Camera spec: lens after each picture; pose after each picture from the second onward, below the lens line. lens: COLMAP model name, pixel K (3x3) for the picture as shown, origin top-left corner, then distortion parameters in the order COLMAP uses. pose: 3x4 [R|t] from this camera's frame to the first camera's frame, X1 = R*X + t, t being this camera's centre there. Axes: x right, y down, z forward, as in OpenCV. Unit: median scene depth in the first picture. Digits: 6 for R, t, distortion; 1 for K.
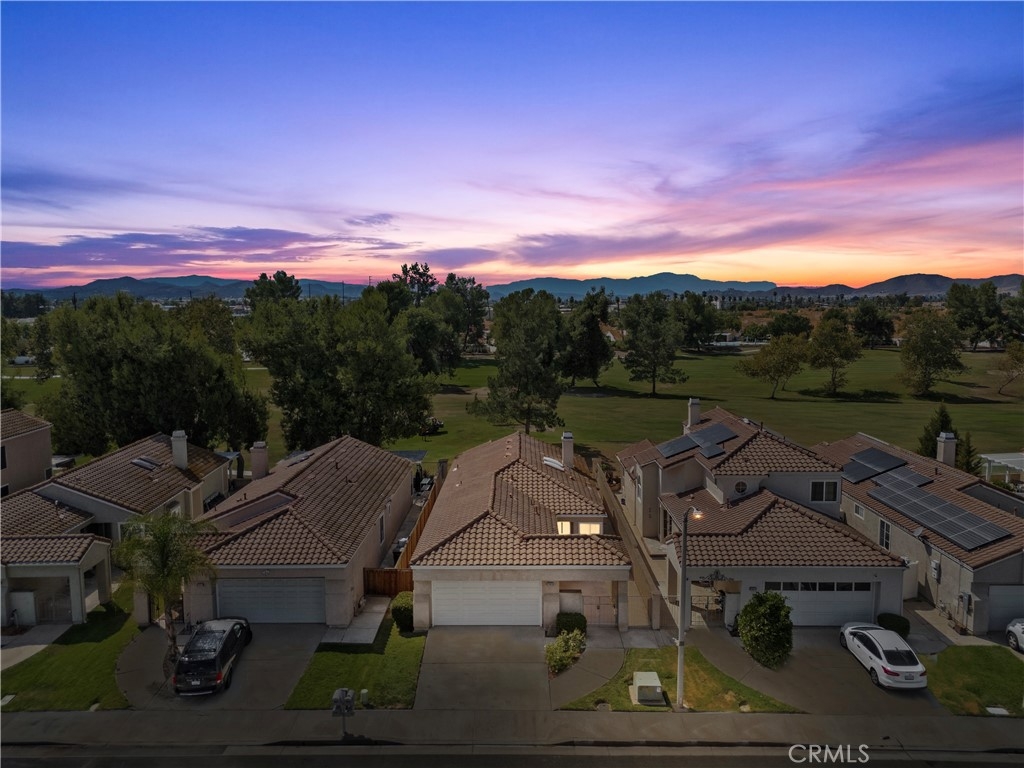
lens RADIAL K [[769.7, 0, 511.9], [0, 769.7, 388.0], [0, 0, 1]] dist [0.049557, -0.032339]
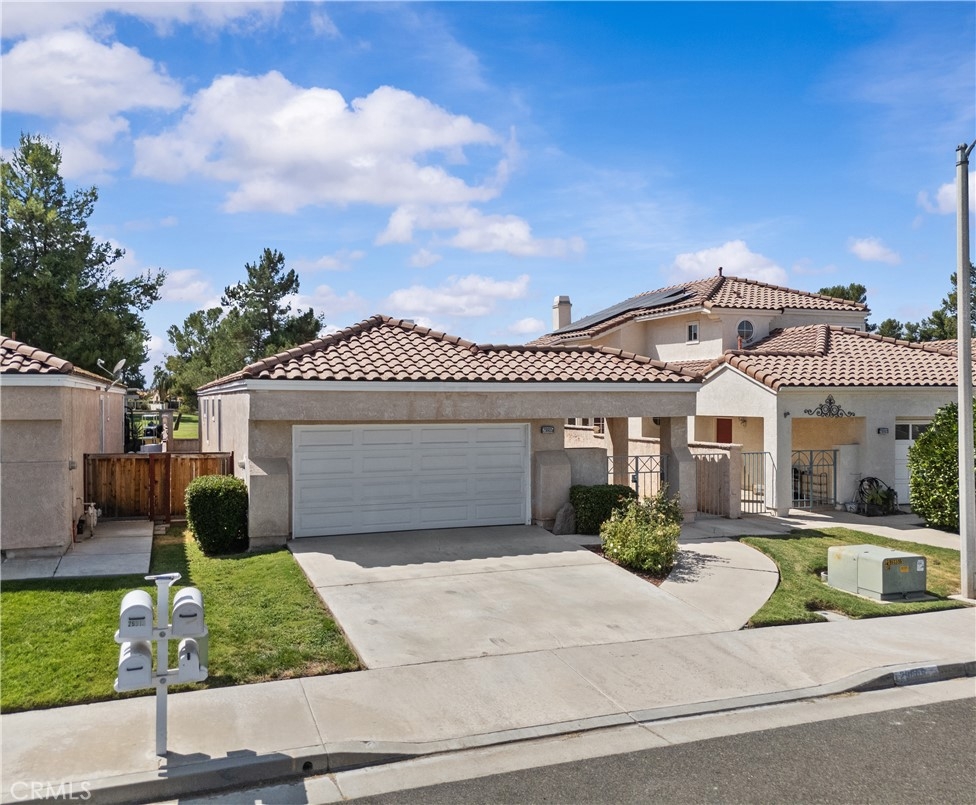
lens RADIAL K [[806.2, 0, 454.8], [0, 806.2, 397.4], [0, 0, 1]] dist [0.051070, -0.037121]
pose [[0.936123, 0.005924, 0.351623, -0.176810], [0.035868, 0.993036, -0.112222, 0.289407], [-0.349839, 0.117666, 0.929391, 0.566432]]
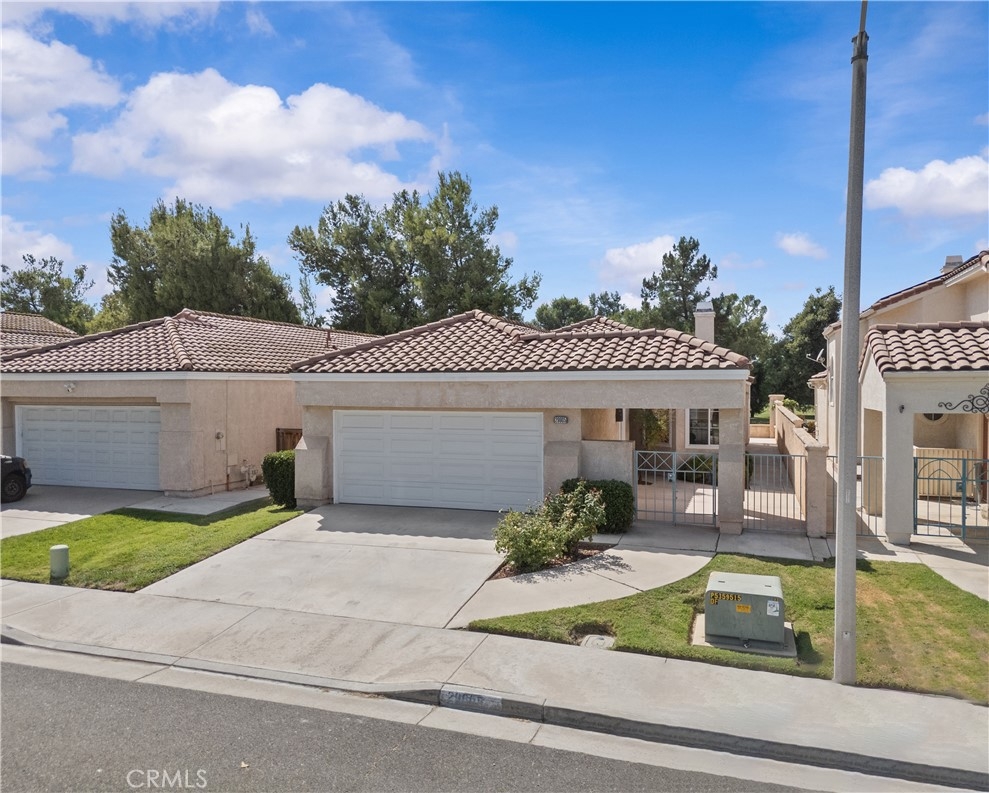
lens RADIAL K [[791.9, 0, 466.6], [0, 791.9, 394.4], [0, 0, 1]] dist [0.059052, -0.044612]
pose [[0.944191, 0.007170, -0.329321, 0.151895], [-0.041144, 0.994501, -0.096309, 0.288547], [0.326819, 0.104484, 0.939294, 0.543505]]
